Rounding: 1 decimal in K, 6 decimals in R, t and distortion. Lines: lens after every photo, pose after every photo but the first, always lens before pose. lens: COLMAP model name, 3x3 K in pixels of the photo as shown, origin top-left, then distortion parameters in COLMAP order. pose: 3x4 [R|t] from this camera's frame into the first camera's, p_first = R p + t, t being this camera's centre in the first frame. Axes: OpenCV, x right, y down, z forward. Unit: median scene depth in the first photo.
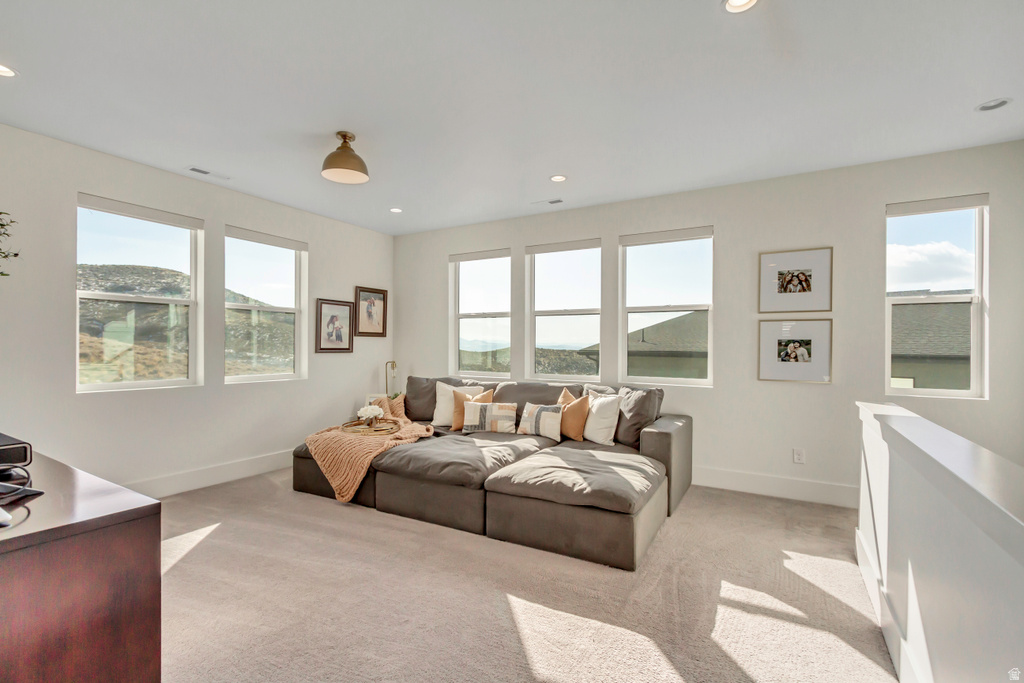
lens RADIAL K [[473.6, 0, 510.0], [0, 473.6, 344.5], [0, 0, 1]] dist [0.011728, -0.000896]
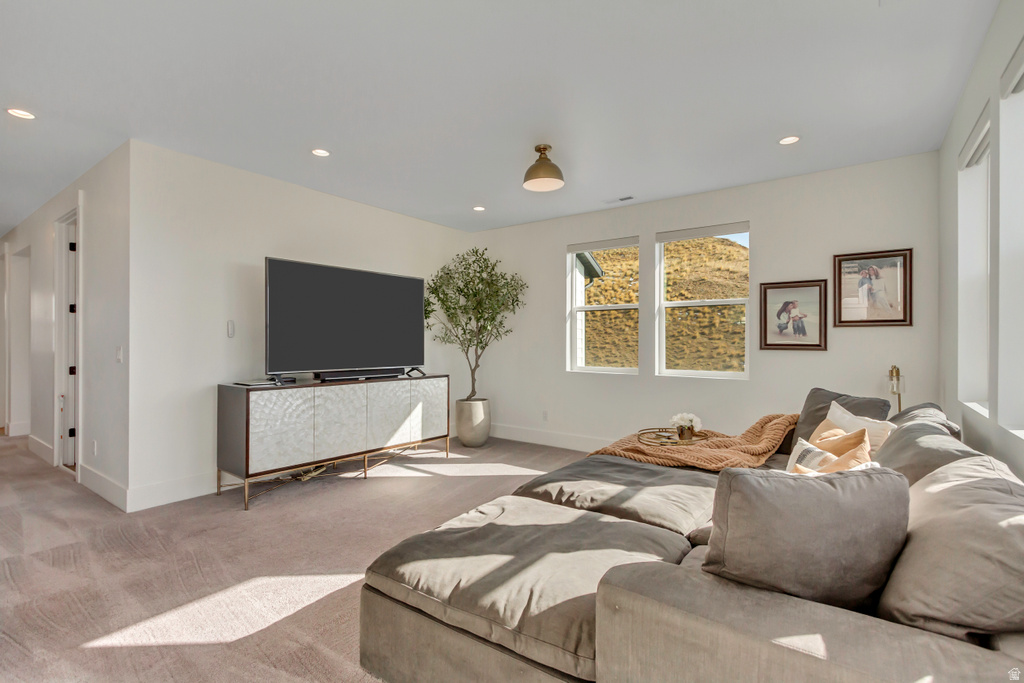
lens RADIAL K [[473.6, 0, 511.8], [0, 473.6, 343.4], [0, 0, 1]] dist [0.011728, -0.000896]
pose [[-0.103159, -0.006783, -0.994642, 0.440090], [0.000040, 0.999977, -0.006823, 0.011794], [0.994665, -0.000744, -0.103157, 0.623809]]
